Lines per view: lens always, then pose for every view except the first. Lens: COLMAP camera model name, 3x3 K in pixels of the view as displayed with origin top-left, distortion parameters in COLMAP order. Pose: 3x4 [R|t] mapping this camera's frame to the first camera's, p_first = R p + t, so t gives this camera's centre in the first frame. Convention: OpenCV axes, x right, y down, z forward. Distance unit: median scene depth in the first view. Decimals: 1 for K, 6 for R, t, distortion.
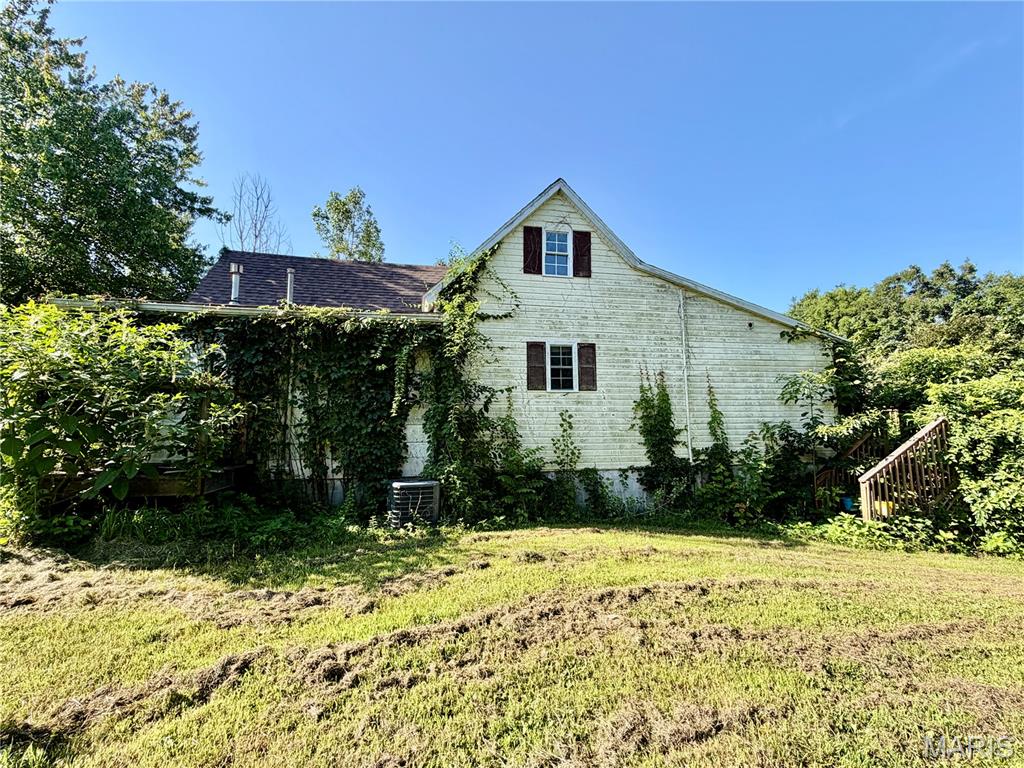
lens RADIAL K [[453.8, 0, 515.0], [0, 453.8, 385.4], [0, 0, 1]] dist [-0.002658, -0.000019]
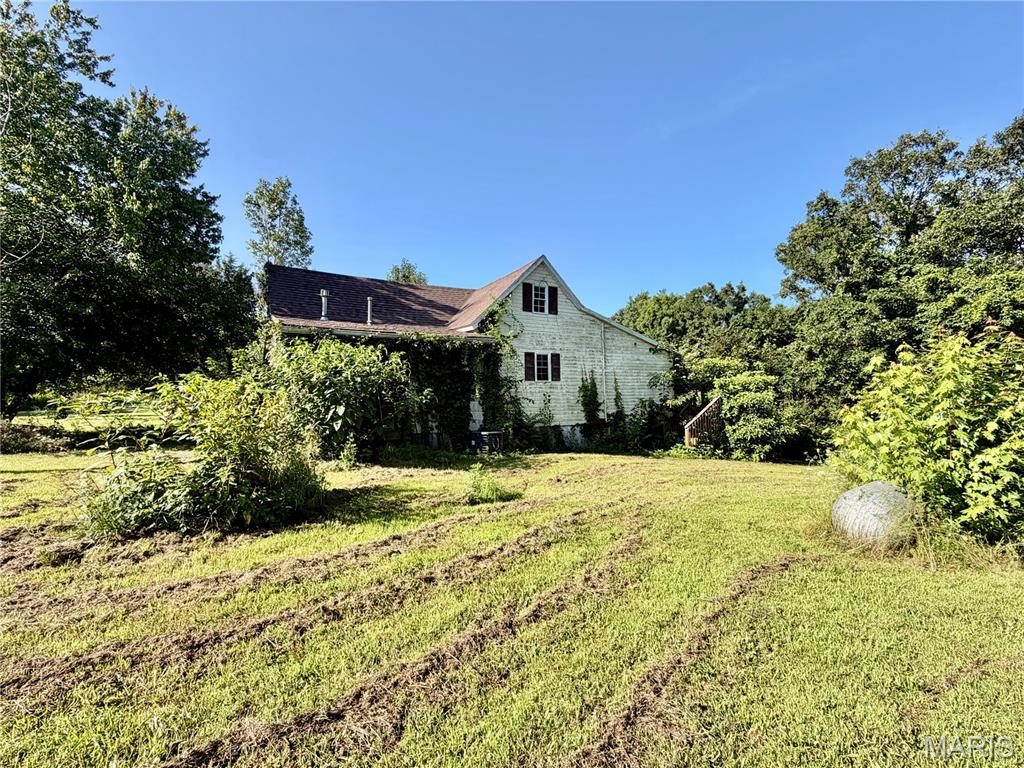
lens RADIAL K [[453.8, 0, 509.7], [0, 453.8, 384.3], [0, 0, 1]] dist [-0.002658, -0.000019]
pose [[0.950523, 0.004242, 0.310626, -0.542652], [-0.021125, 0.998475, 0.051010, -0.059969], [-0.309936, -0.055048, 0.949163, -0.591699]]
